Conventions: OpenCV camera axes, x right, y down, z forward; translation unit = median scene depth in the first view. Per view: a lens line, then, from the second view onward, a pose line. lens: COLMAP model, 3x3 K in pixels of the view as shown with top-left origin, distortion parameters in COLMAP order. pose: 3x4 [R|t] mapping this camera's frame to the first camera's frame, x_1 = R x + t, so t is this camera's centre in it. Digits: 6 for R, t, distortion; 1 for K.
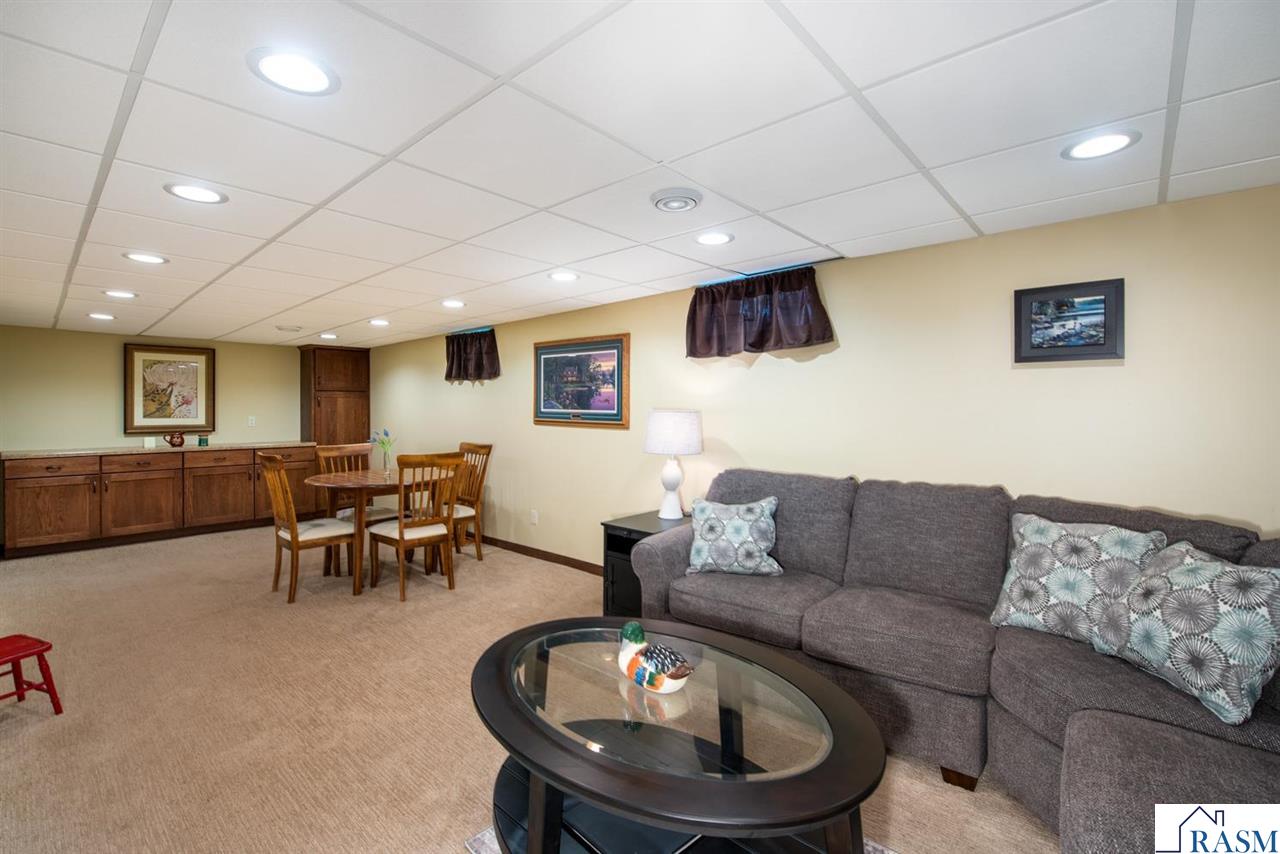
lens RADIAL K [[559.9, 0, 642.2], [0, 559.9, 411.2], [0, 0, 1]] dist [-0.016817, -0.000292]
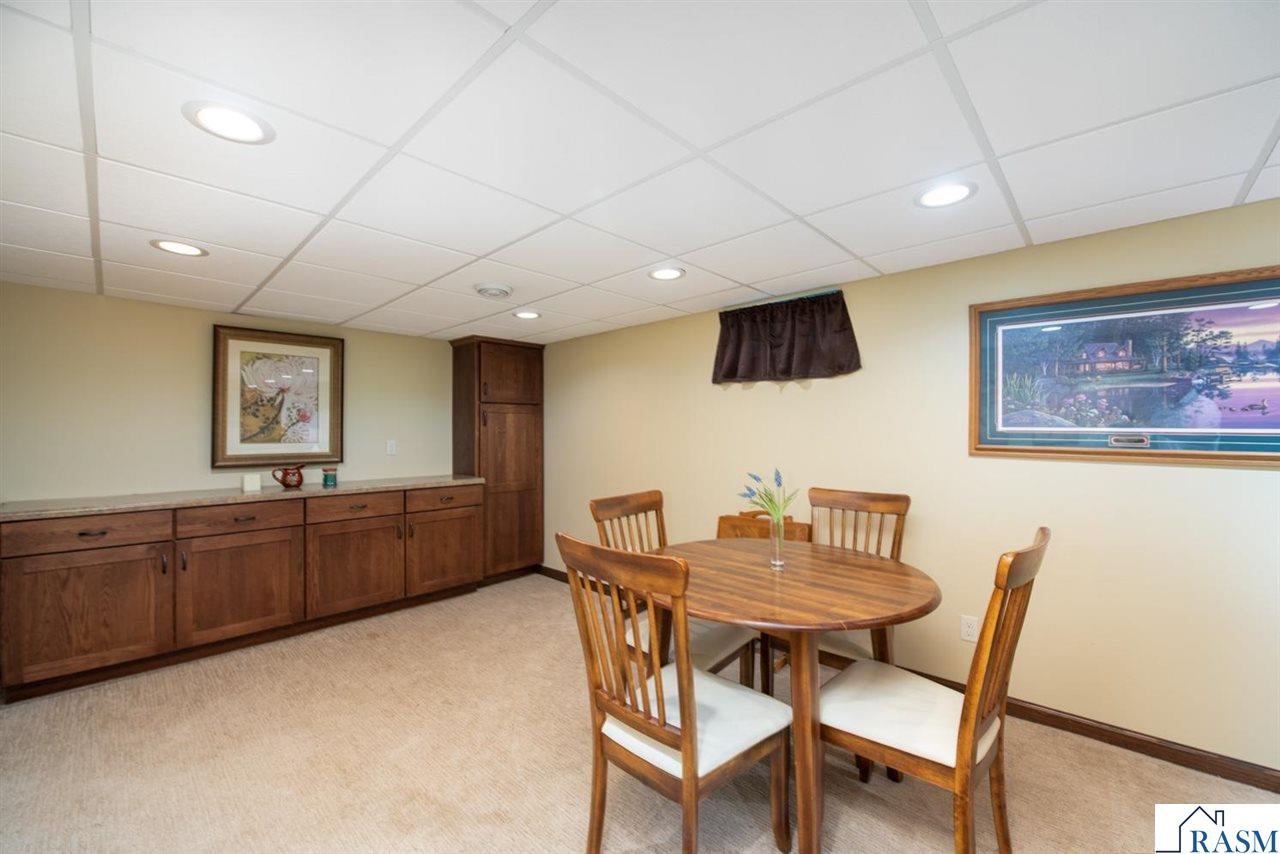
lens RADIAL K [[512.5, 0, 647.4], [0, 512.5, 426.0], [0, 0, 1]] dist [-0.020224, 0.000328]
pose [[0.999684, -0.001653, -0.025067, -0.424414], [0.001347, 0.999924, -0.012216, 0.000668], [0.025086, 0.012179, 0.999611, 0.432554]]
